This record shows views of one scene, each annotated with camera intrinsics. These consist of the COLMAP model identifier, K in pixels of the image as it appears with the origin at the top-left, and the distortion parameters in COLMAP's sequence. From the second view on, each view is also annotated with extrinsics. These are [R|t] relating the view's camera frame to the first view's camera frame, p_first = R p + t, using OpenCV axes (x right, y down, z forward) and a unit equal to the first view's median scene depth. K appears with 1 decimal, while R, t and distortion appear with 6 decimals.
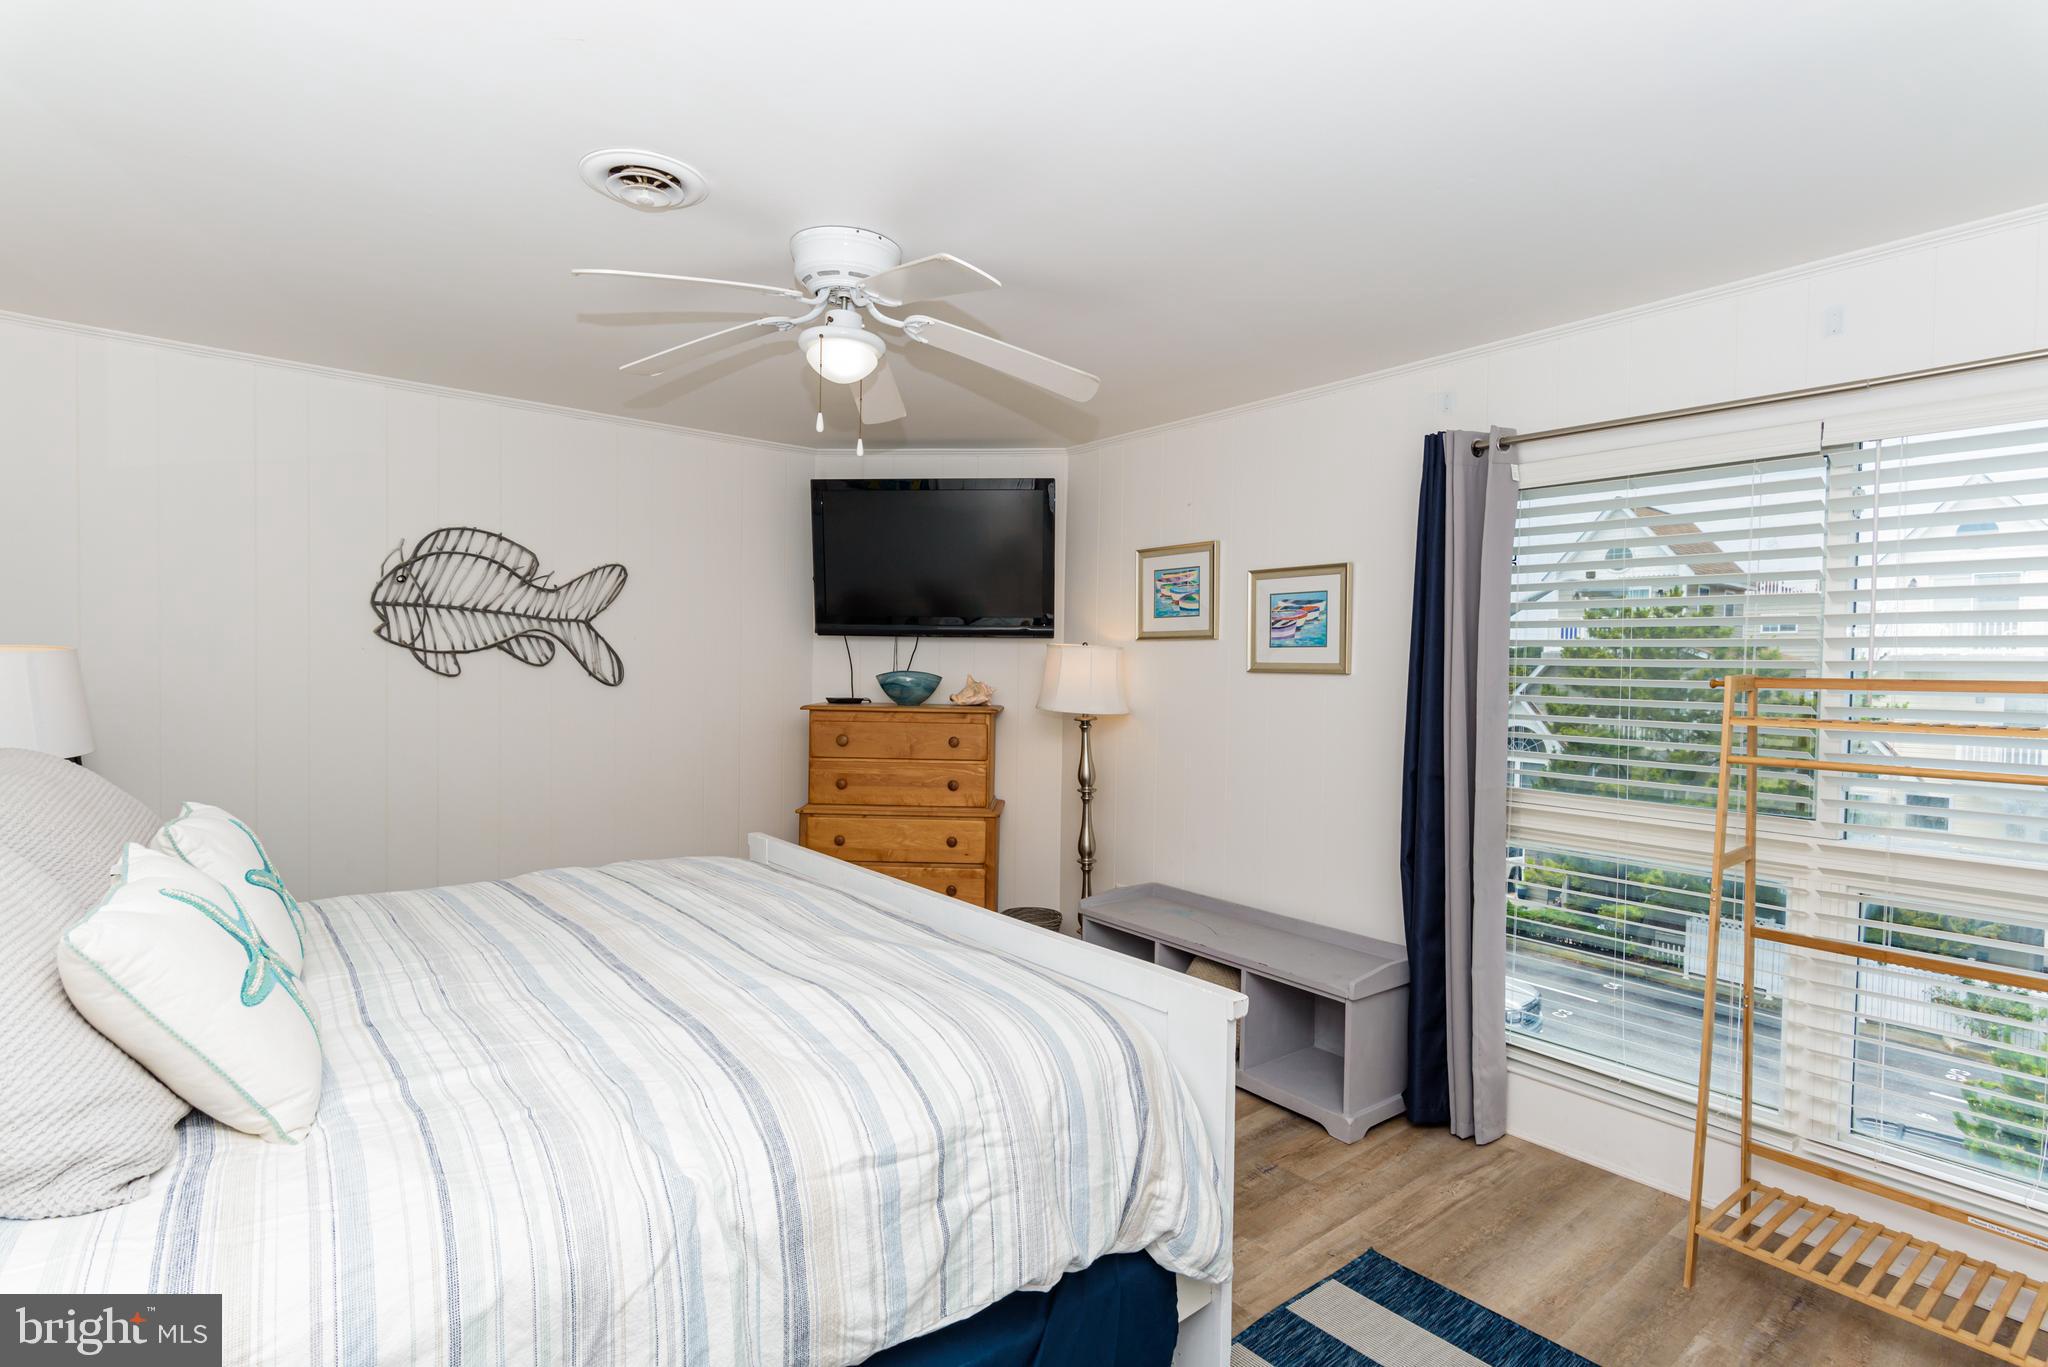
lens RADIAL K [[996.8, 0, 1025.4], [0, 996.8, 686.7], [0, 0, 1]] dist [0.000237, -0.001147]
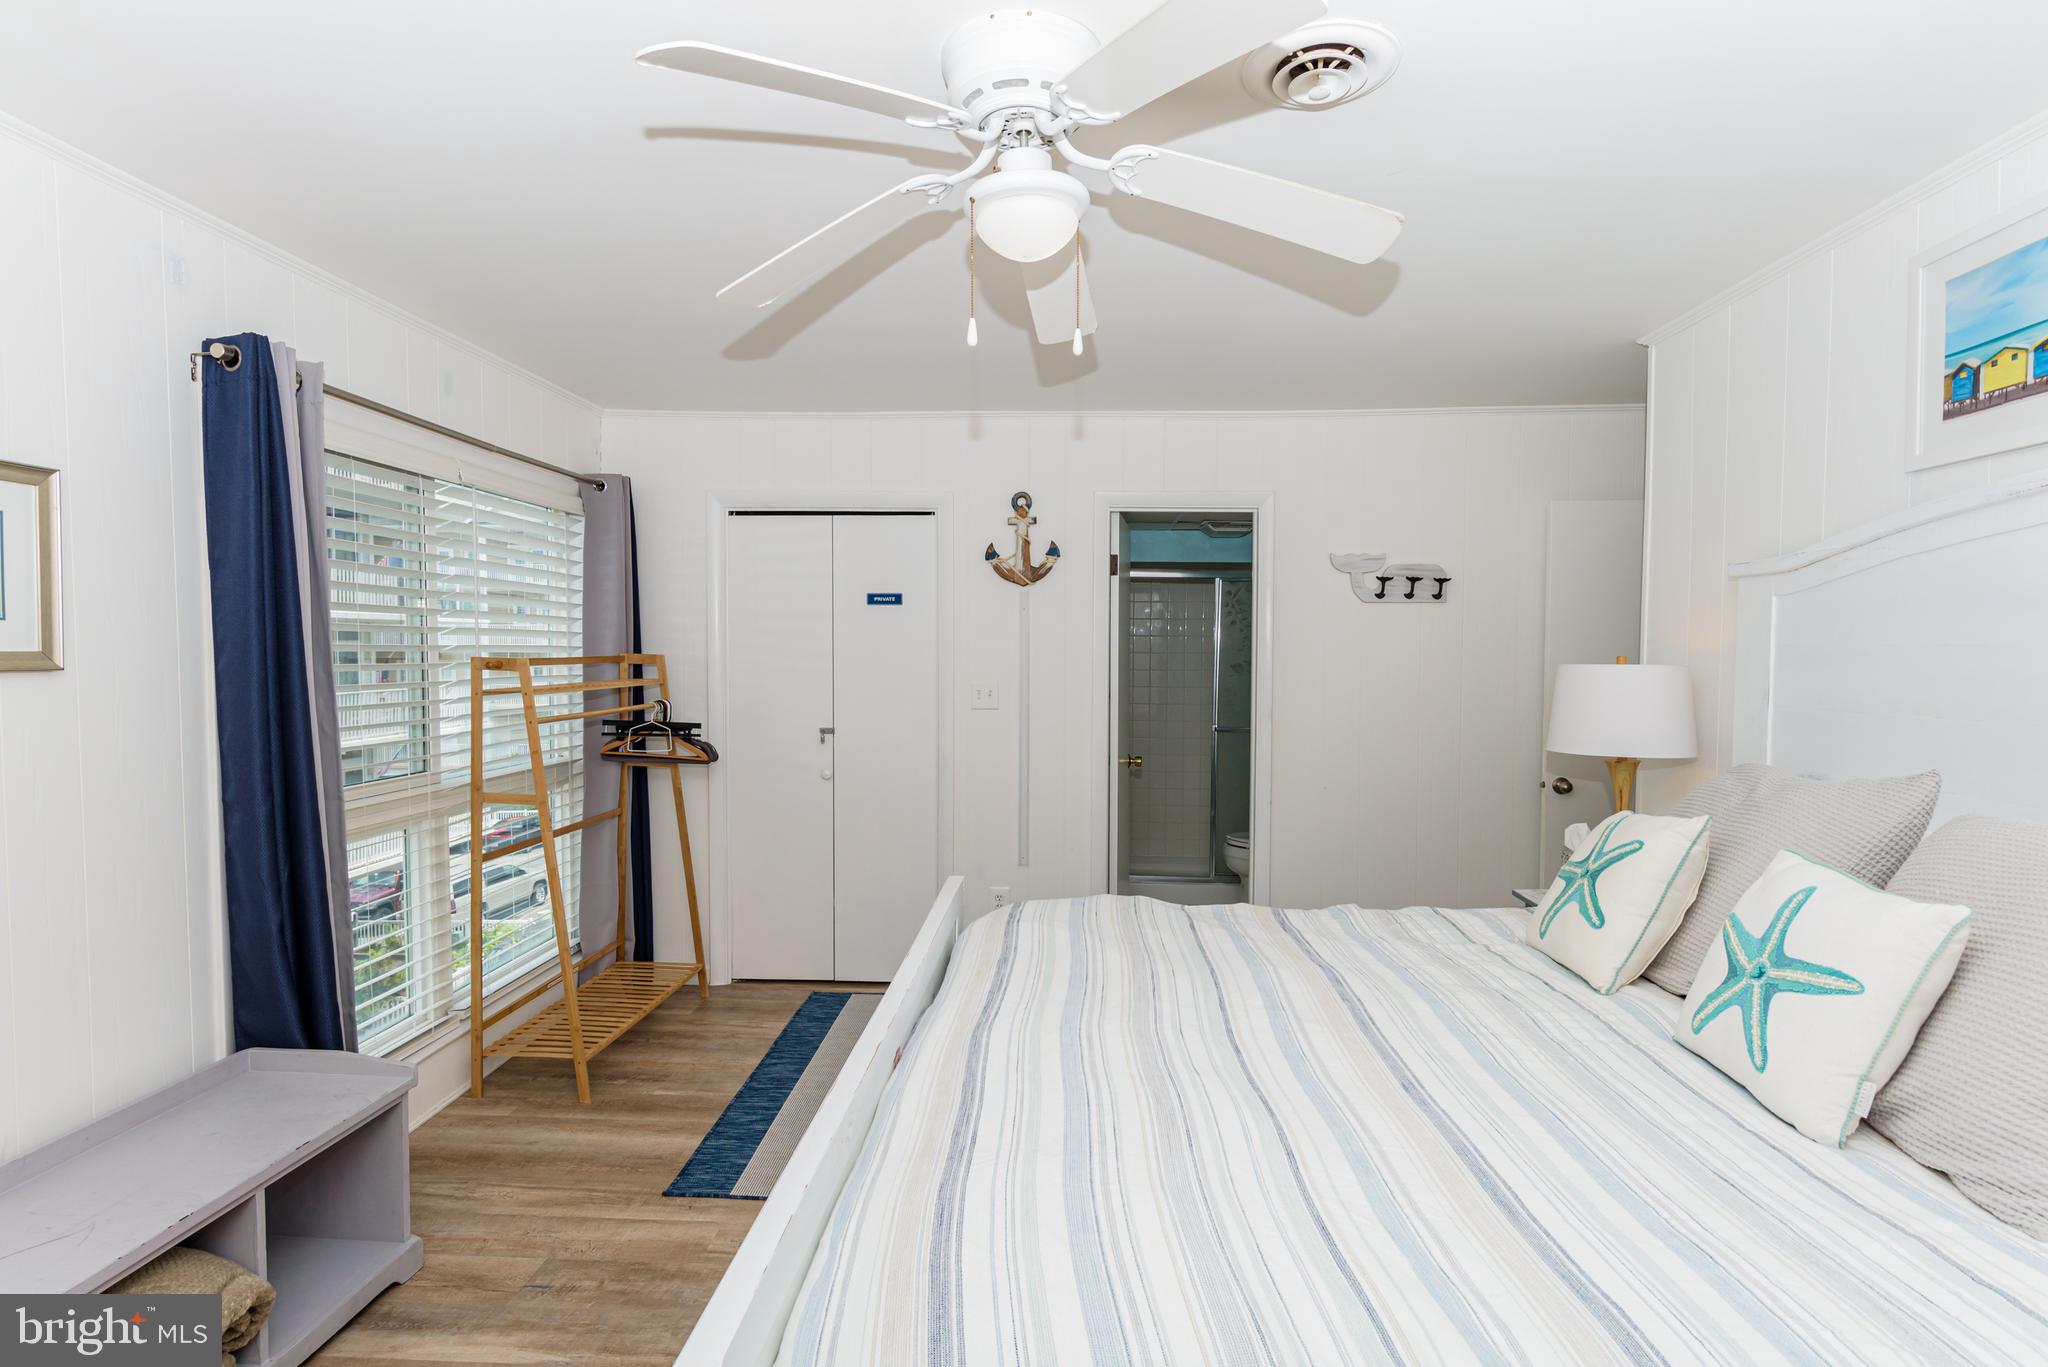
lens RADIAL K [[1030.9, 0, 1020.8], [0, 1030.9, 688.4], [0, 0, 1]] dist [0.001441, -0.000409]
pose [[-0.744526, -0.042932, 0.666211, -0.421807], [-0.000248, 0.997948, 0.064032, -0.036256], [-0.667593, 0.047508, -0.743009, 0.979250]]
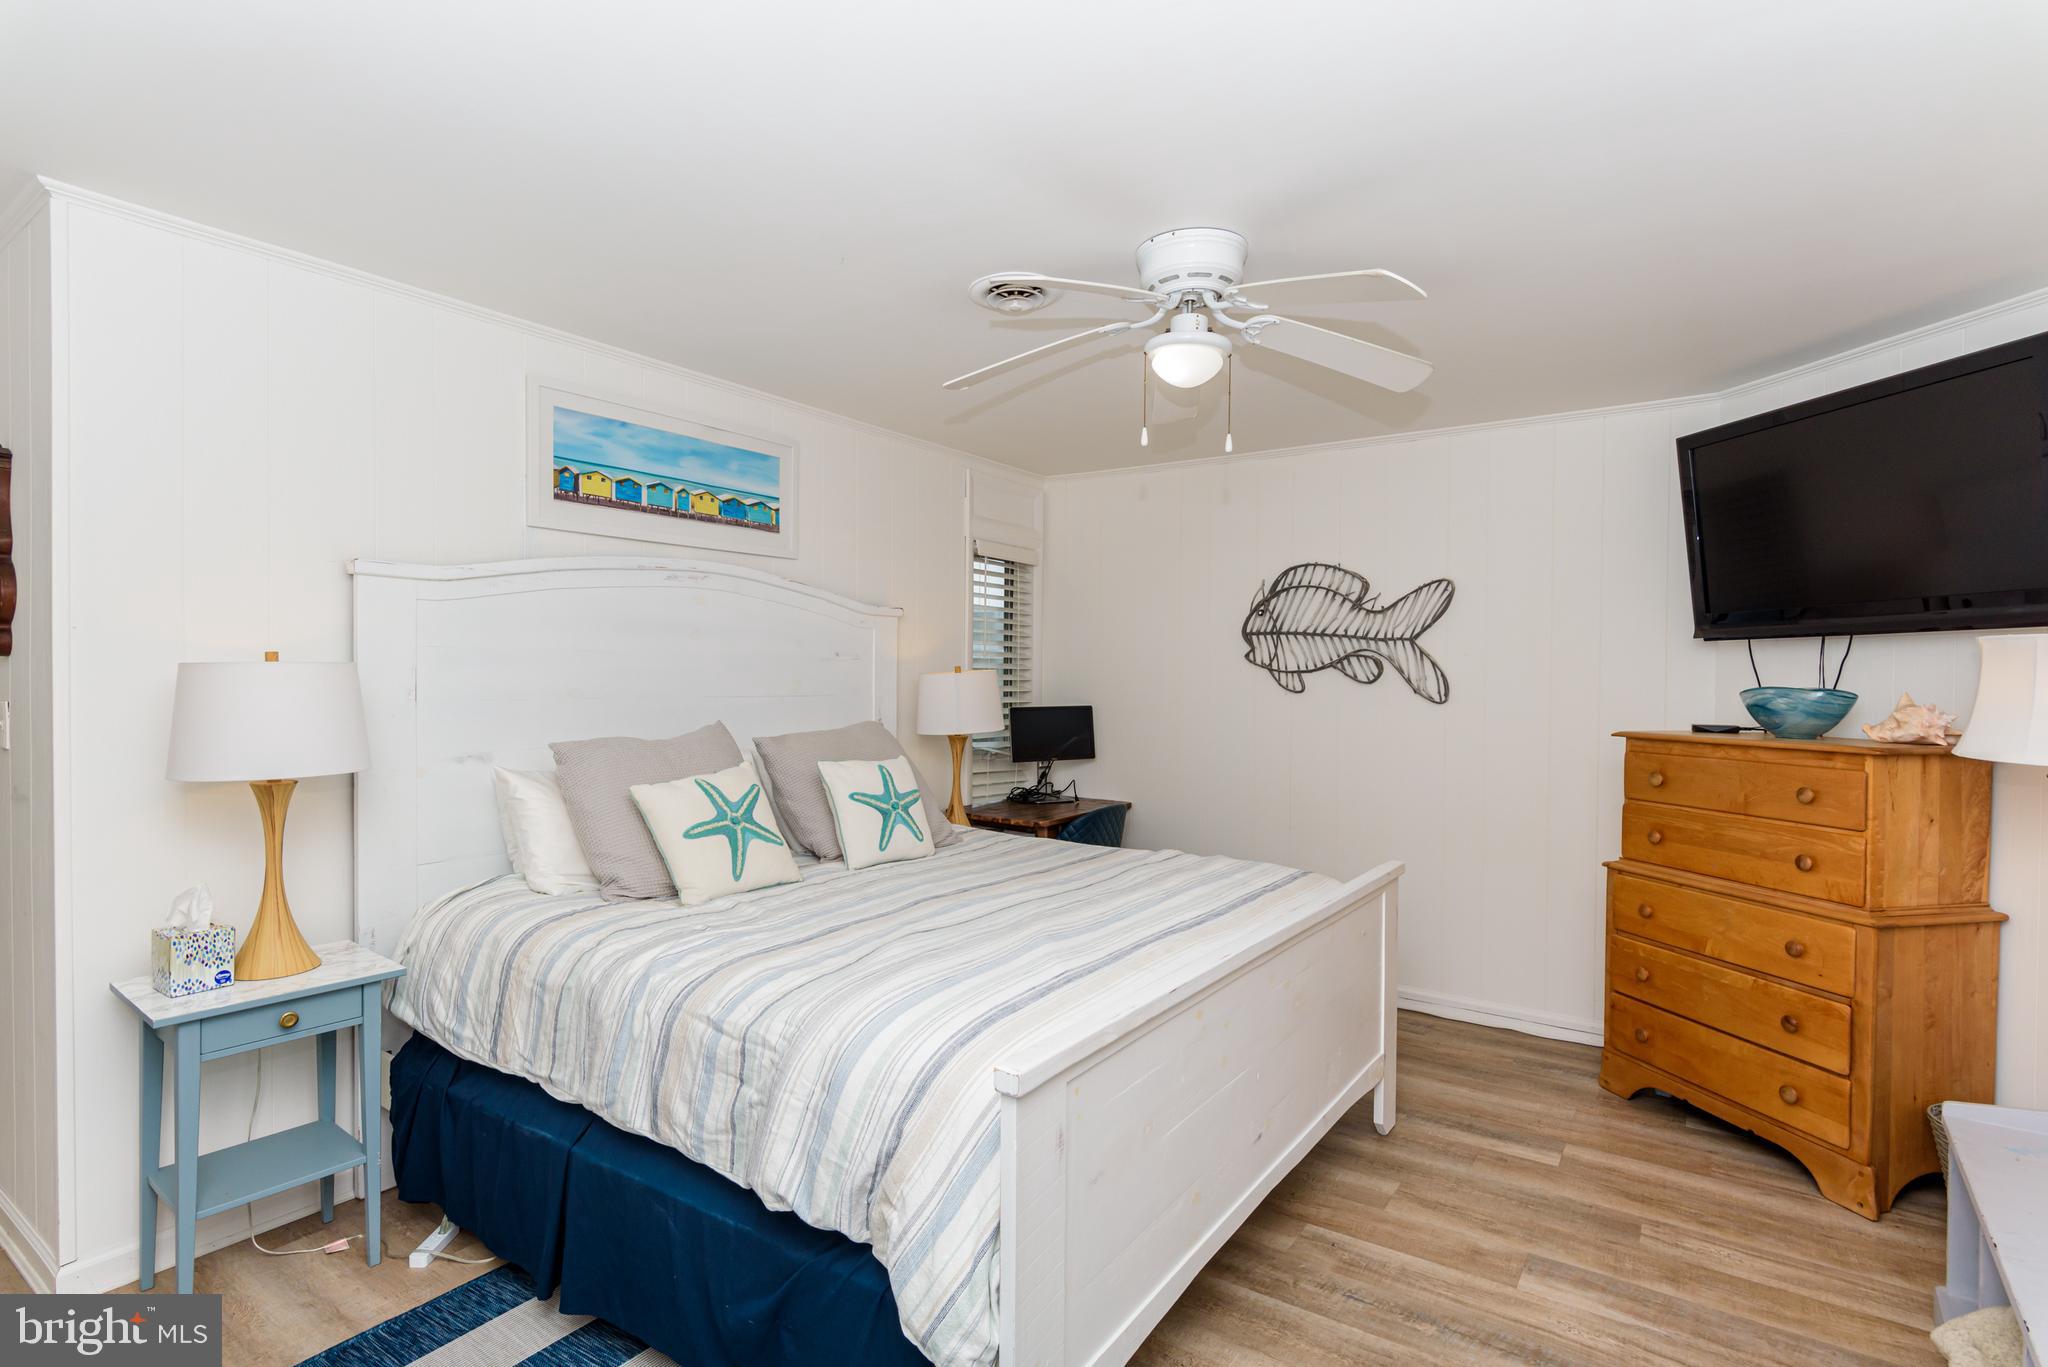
lens RADIAL K [[1003.5, 0, 1011.4], [0, 1003.5, 684.6], [0, 0, 1]] dist [0.000775, -0.001201]
pose [[0.269198, -0.008703, -0.963045, 0.463111], [-0.025232, 0.999552, -0.016086, 0.007680], [0.962754, 0.028630, 0.268858, 0.362589]]
